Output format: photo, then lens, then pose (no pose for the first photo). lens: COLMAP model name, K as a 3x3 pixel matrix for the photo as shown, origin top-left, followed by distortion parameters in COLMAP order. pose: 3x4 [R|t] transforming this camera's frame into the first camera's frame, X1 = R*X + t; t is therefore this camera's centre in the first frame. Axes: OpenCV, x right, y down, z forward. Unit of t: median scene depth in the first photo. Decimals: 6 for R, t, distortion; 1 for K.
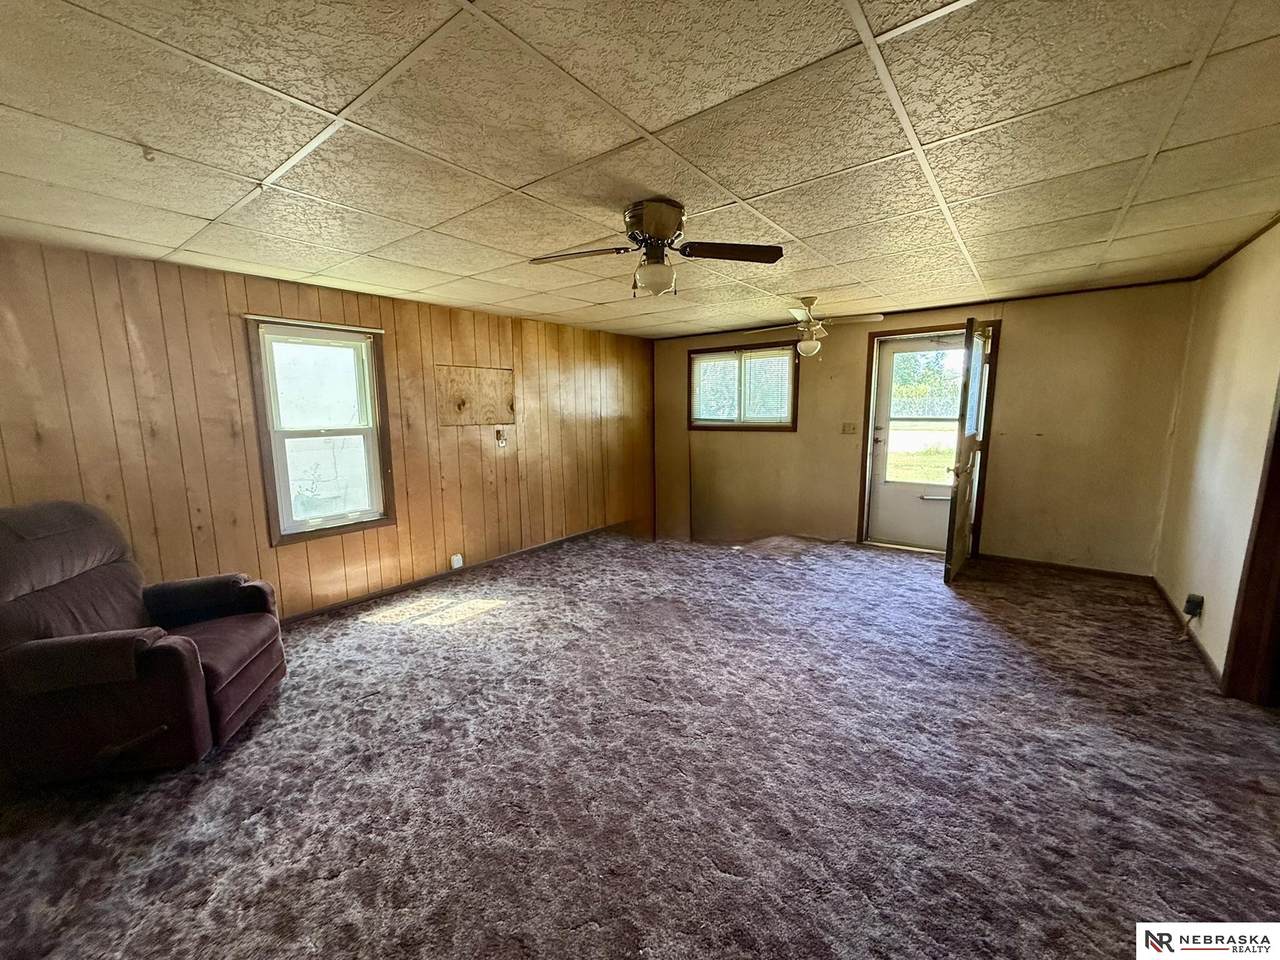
lens RADIAL K [[507.2, 0, 634.4], [0, 507.2, 479.9], [0, 0, 1]] dist [-0.002107, 0.000563]
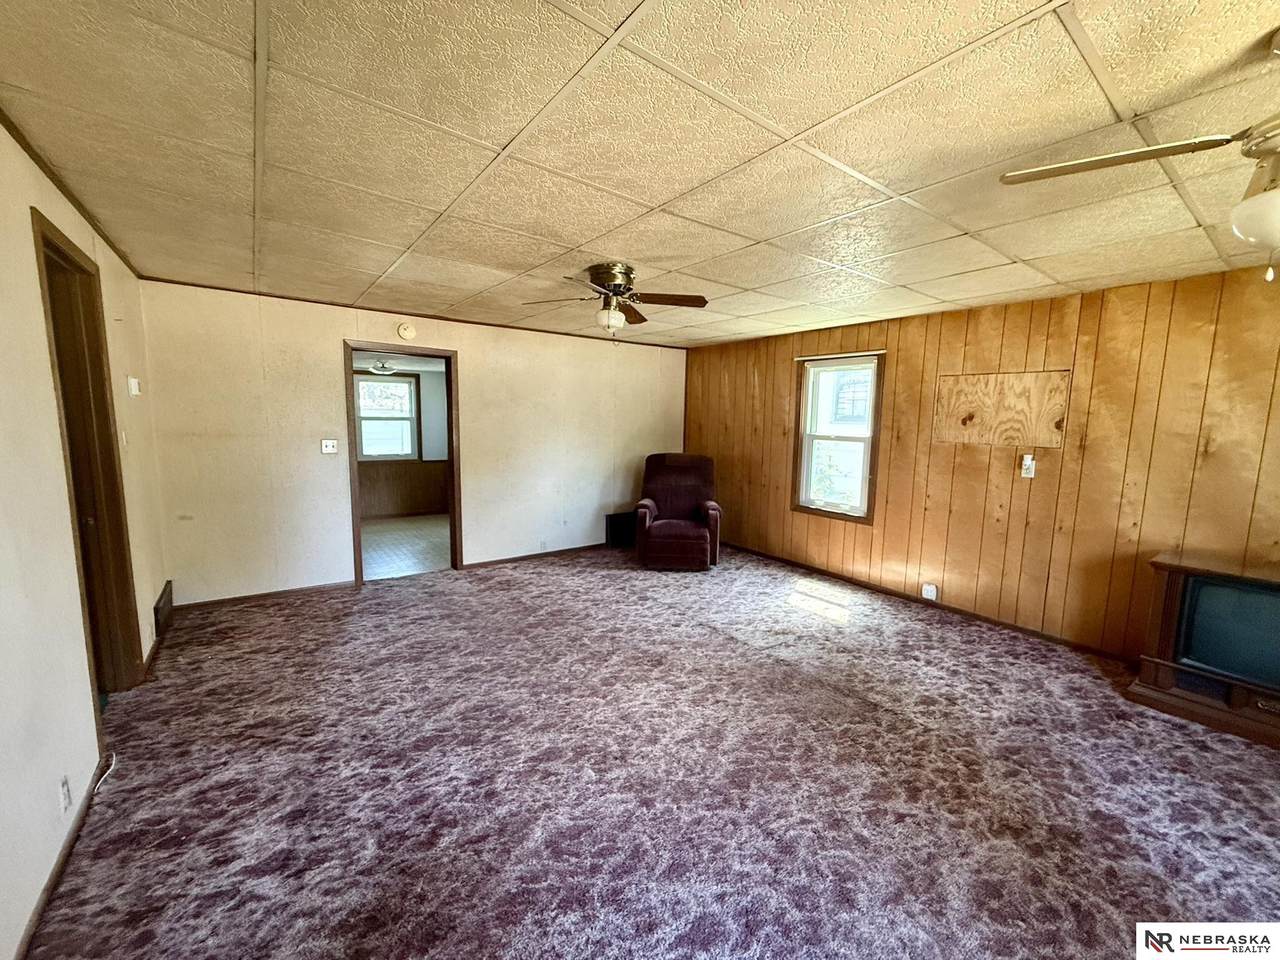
lens RADIAL K [[507.2, 0, 637.5], [0, 507.2, 478.6], [0, 0, 1]] dist [-0.002107, 0.000563]
pose [[-0.265535, 0.125123, -0.955947, 0.820843], [-0.157609, 0.972570, 0.171078, -0.141287], [0.951131, 0.196093, -0.238531, 0.895521]]
